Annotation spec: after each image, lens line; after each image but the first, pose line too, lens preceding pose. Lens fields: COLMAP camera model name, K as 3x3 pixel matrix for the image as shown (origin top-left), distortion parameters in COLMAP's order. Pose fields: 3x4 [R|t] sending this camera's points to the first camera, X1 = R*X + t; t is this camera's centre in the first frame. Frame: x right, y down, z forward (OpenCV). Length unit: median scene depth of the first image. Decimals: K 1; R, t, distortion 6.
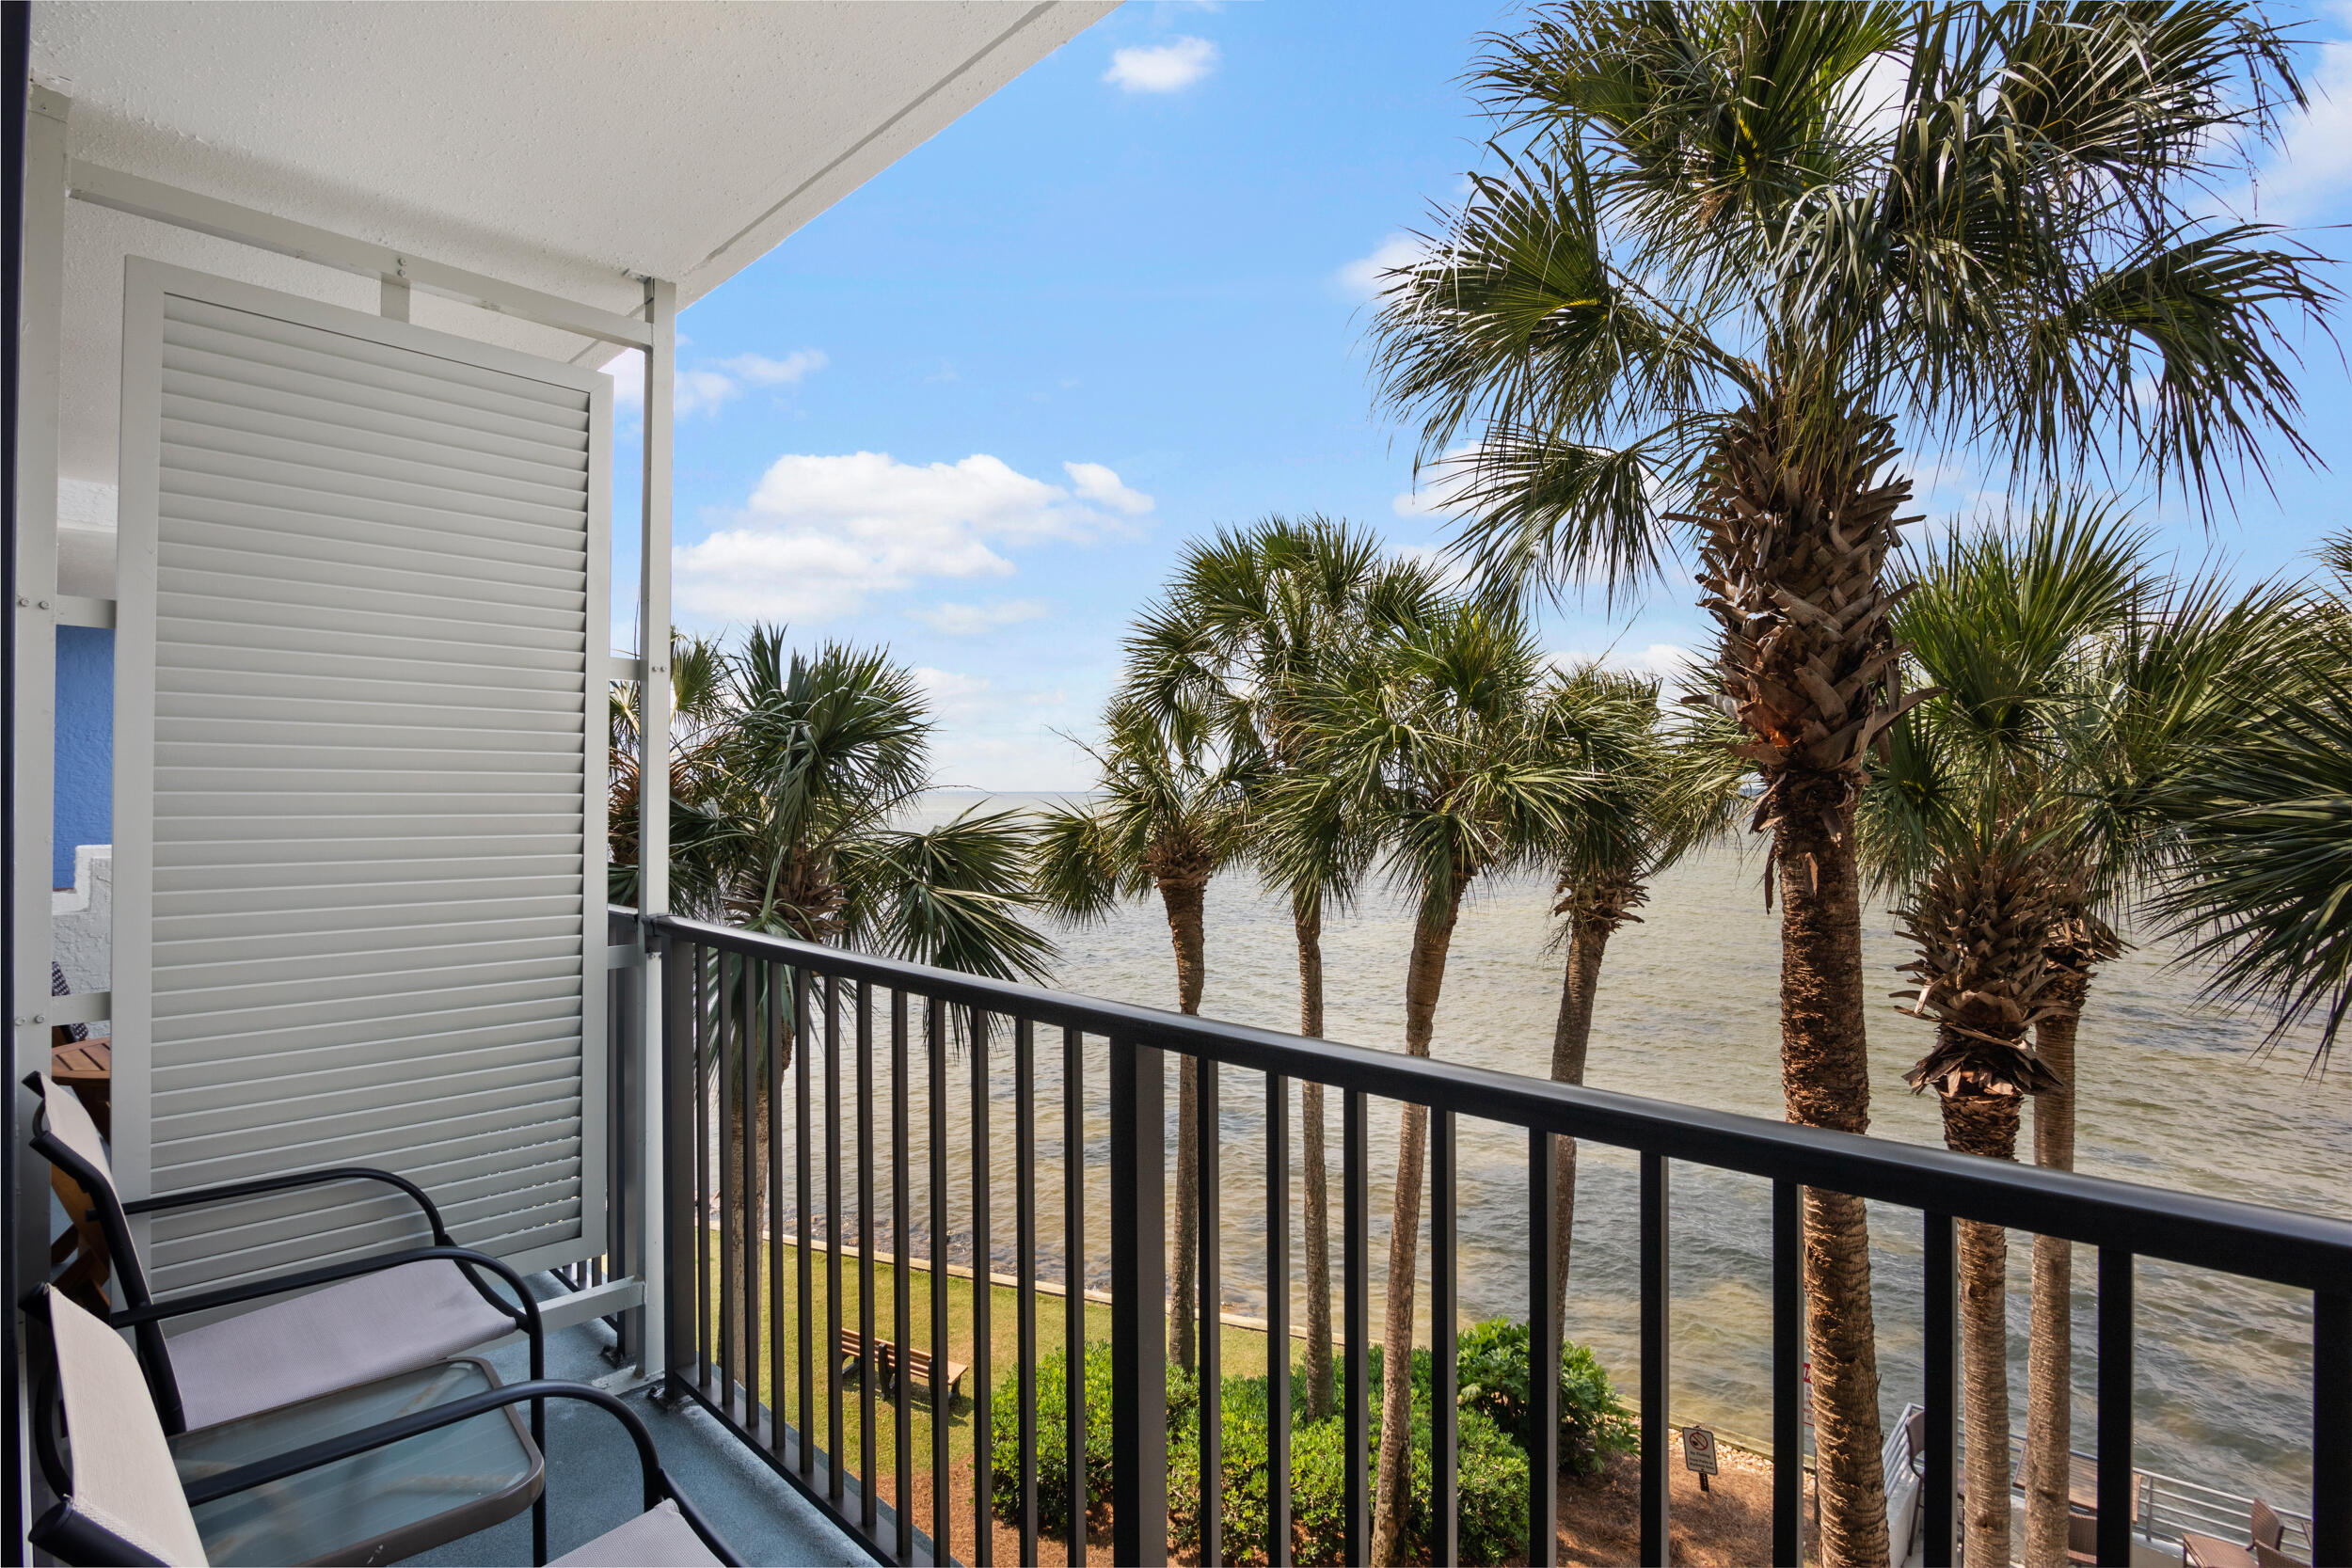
lens RADIAL K [[1162.3, 0, 1169.9], [0, 1162.3, 785.8], [0, 0, 1]] dist [-0.019953, 0.000004]
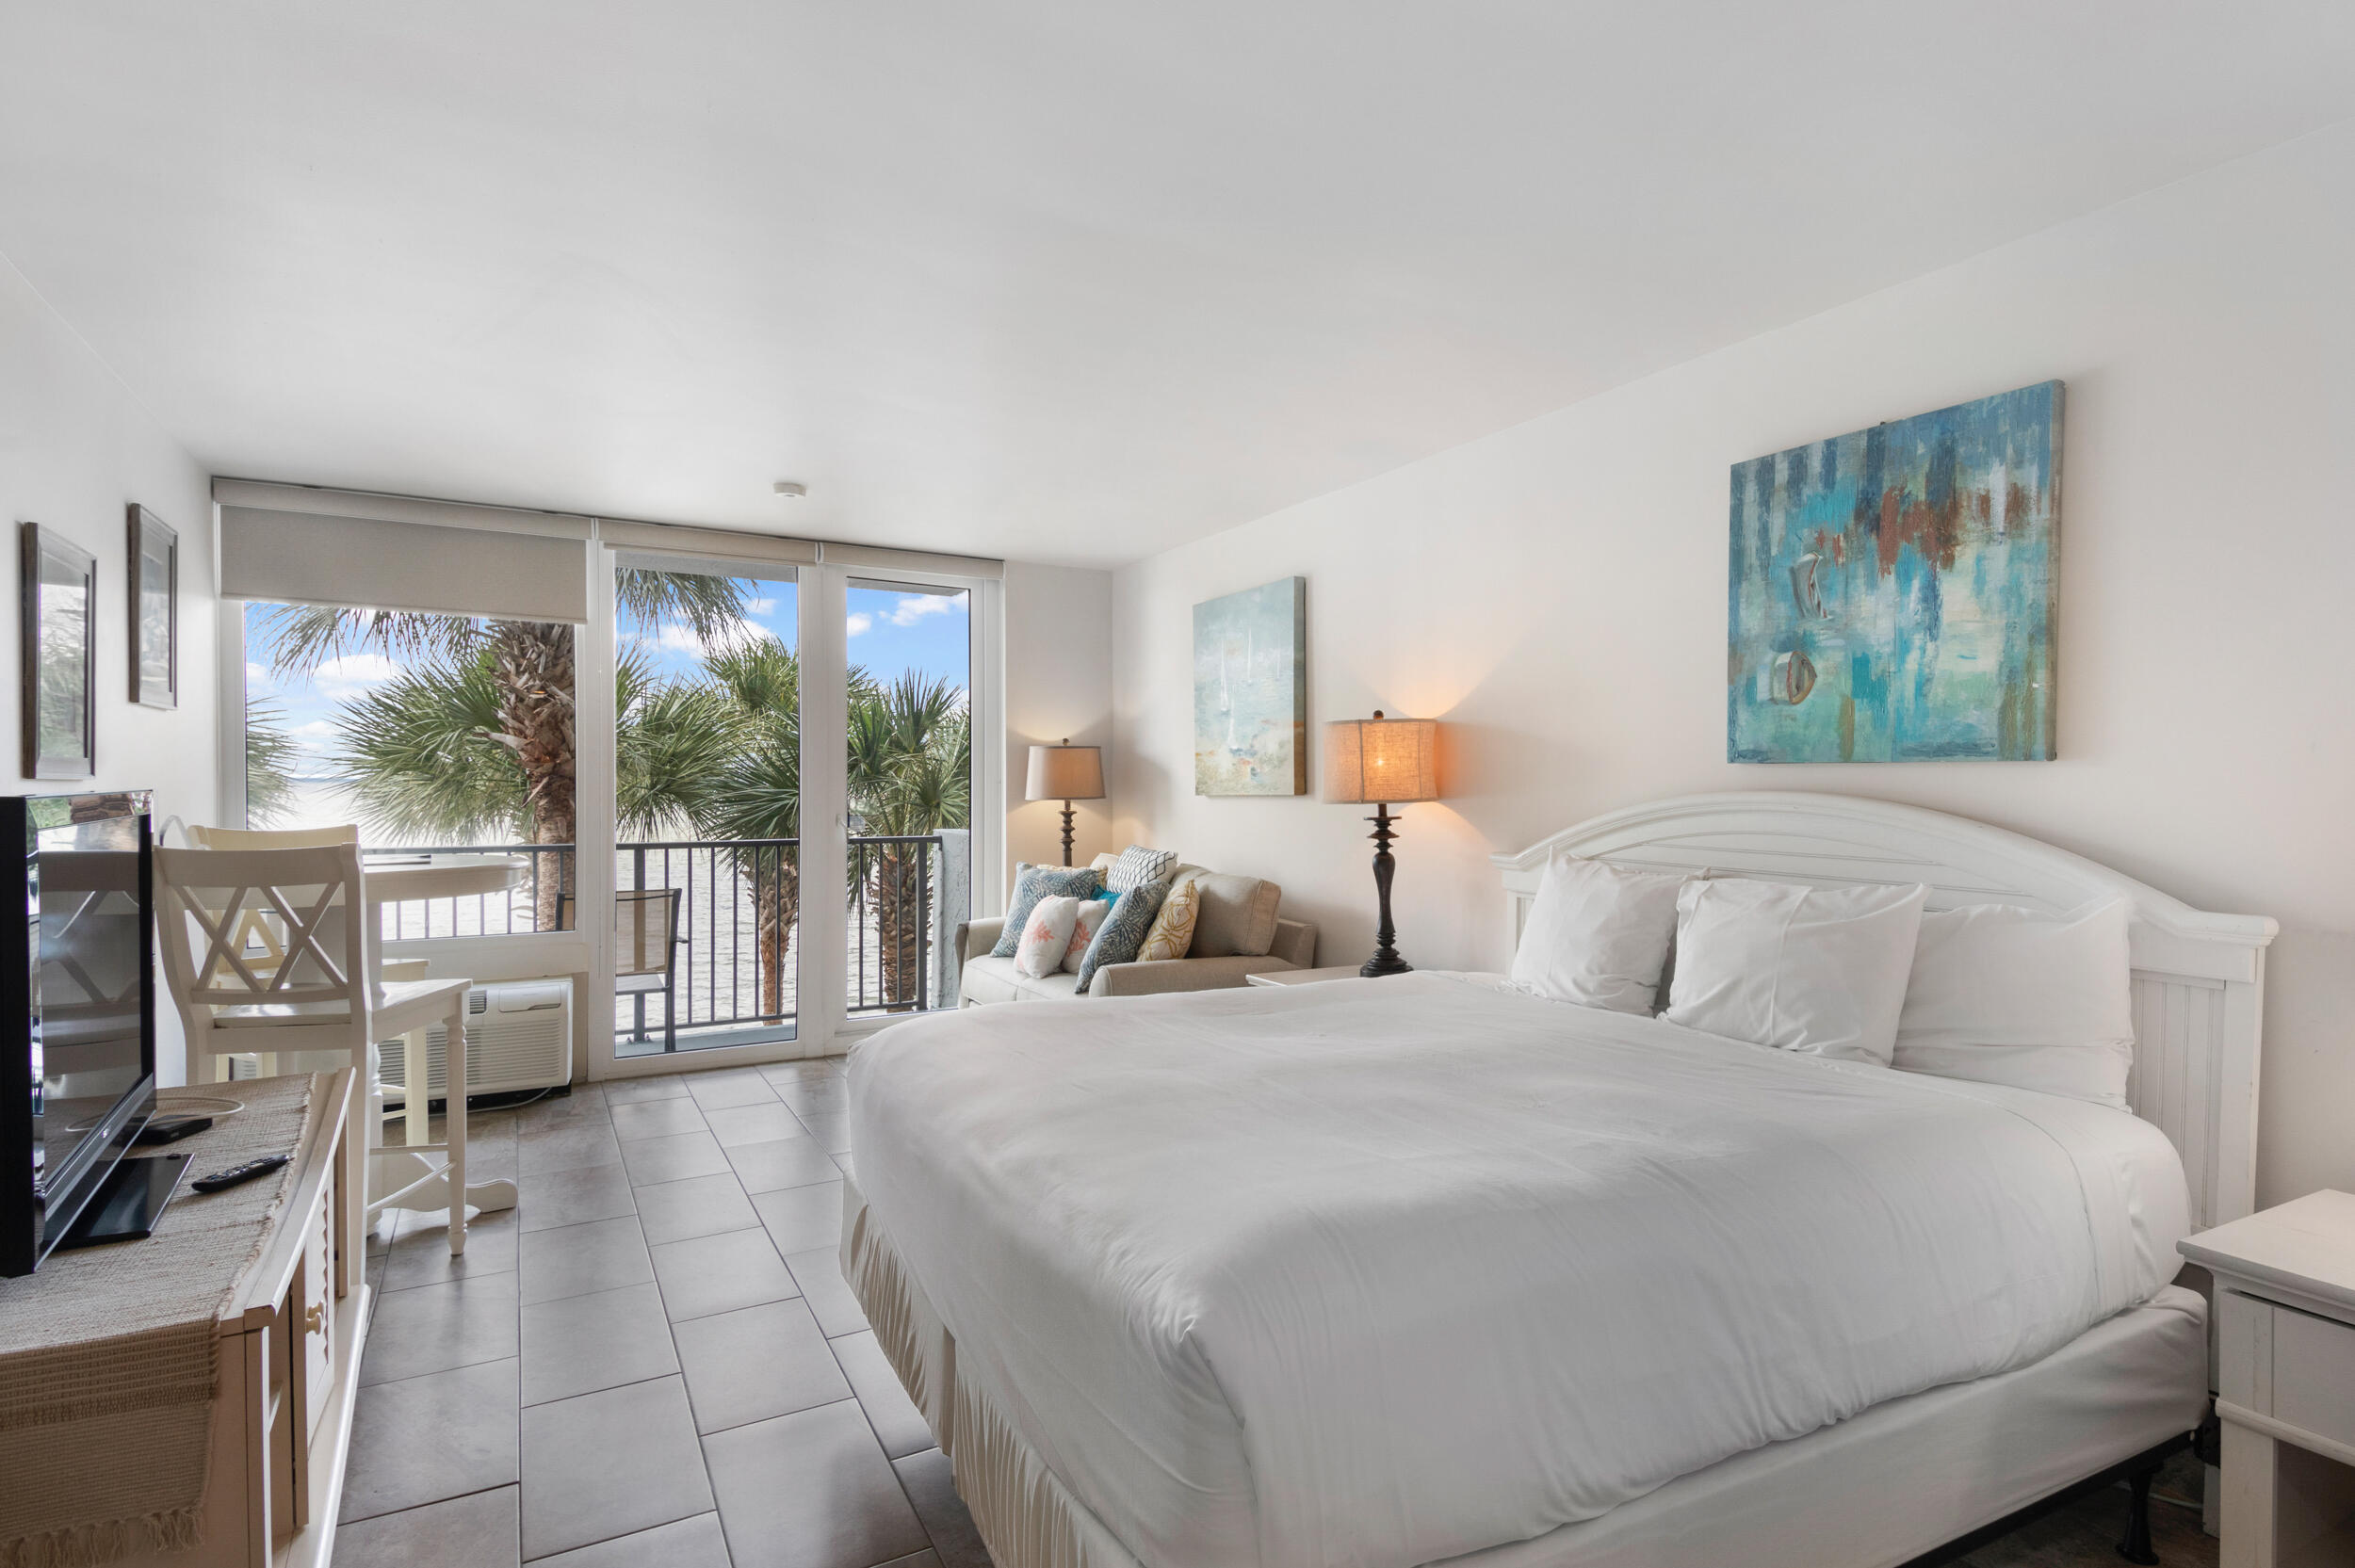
lens RADIAL K [[1230.6, 0, 1271.1], [0, 1230.6, 793.9], [0, 0, 1]] dist [0.080169, 0.000098]
pose [[0.262404, -0.004679, 0.964947, -1.162491], [-0.009709, 0.999925, 0.007489, -0.009598], [-0.964909, -0.011333, 0.262339, -0.722879]]
